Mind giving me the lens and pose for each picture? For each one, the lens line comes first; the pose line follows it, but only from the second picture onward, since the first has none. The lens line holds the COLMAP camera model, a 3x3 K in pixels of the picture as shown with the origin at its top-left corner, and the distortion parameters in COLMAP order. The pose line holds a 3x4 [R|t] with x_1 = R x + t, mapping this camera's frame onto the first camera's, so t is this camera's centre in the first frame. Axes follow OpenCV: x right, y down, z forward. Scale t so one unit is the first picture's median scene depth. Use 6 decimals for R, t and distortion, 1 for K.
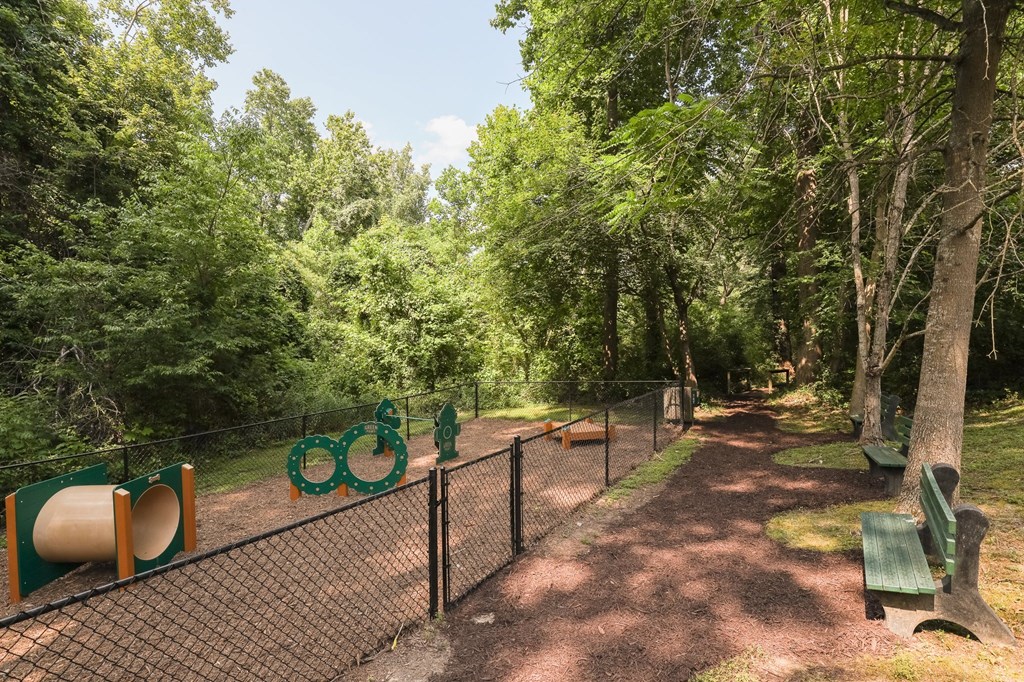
lens RADIAL K [[464.8, 0, 516.2], [0, 464.8, 342.6], [0, 0, 1]] dist [-0.037303, 0.006455]
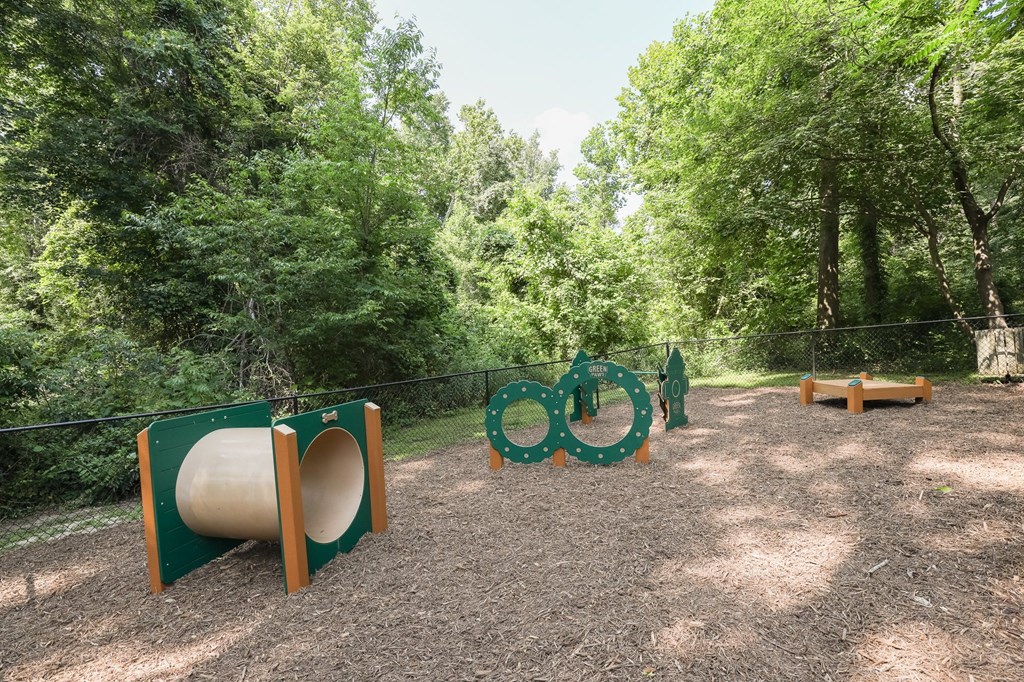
lens RADIAL K [[464.8, 0, 516.2], [0, 464.8, 342.6], [0, 0, 1]] dist [-0.037303, 0.006455]
pose [[0.961790, -0.033669, -0.271710, -0.098636], [0.038375, 0.999191, 0.012024, 0.053493], [0.271086, -0.021992, 0.962304, 0.121539]]
